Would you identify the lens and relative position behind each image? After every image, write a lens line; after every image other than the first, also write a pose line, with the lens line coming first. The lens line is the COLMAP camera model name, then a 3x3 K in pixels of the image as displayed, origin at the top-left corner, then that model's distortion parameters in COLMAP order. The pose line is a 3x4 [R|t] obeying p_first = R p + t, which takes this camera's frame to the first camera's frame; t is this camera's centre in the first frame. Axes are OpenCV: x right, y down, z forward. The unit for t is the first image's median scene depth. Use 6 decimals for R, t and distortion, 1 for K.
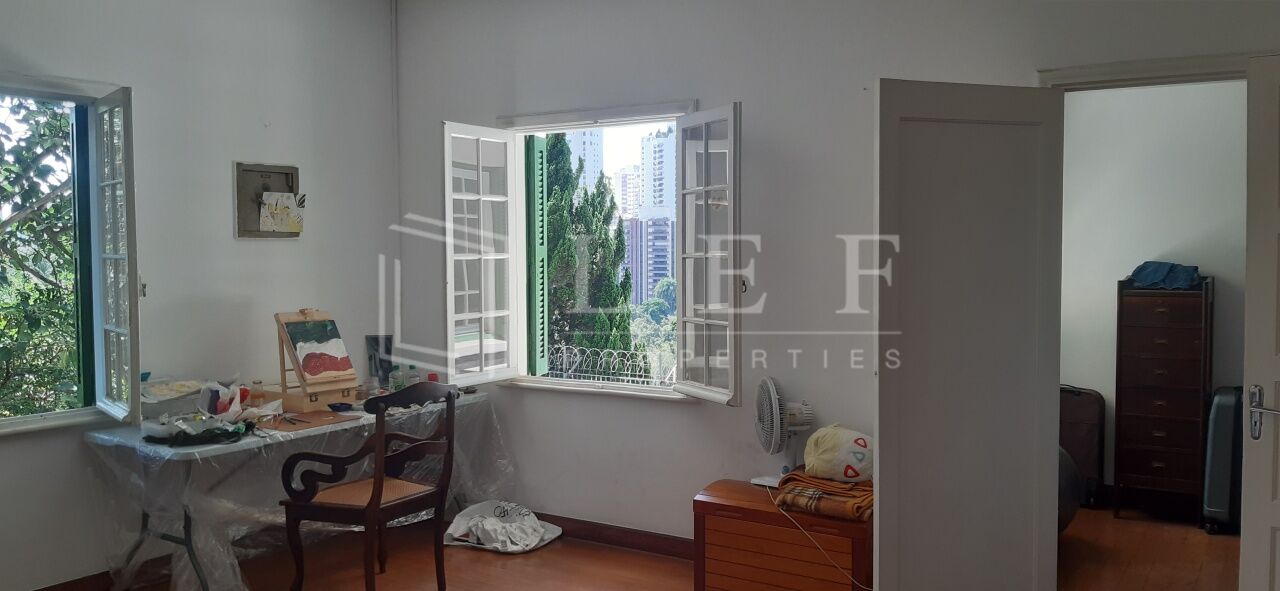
lens RADIAL K [[992.1, 0, 635.7], [0, 992.1, 287.4], [0, 0, 1]] dist [0.102407, -0.205761]
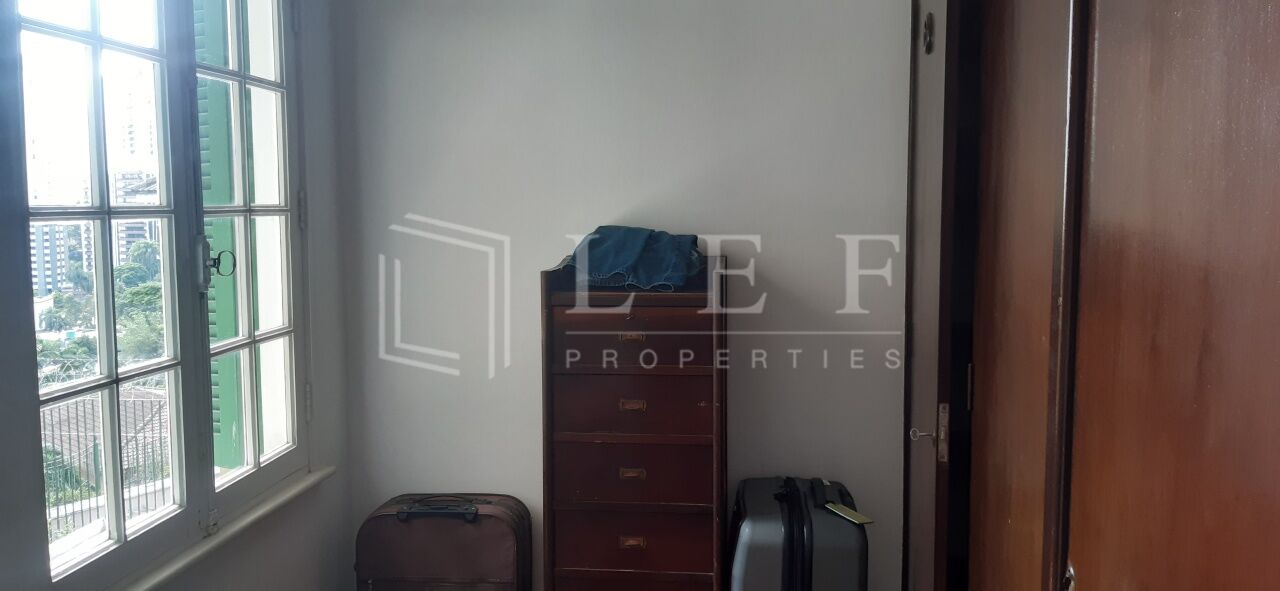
lens RADIAL K [[992.1, 0, 635.7], [0, 992.1, 287.4], [0, 0, 1]] dist [0.102407, -0.205761]
pose [[0.885063, -0.042809, 0.463498, 0.311766], [0.022749, 0.998550, 0.048787, -0.019974], [-0.464915, -0.032636, 0.884754, 0.591228]]
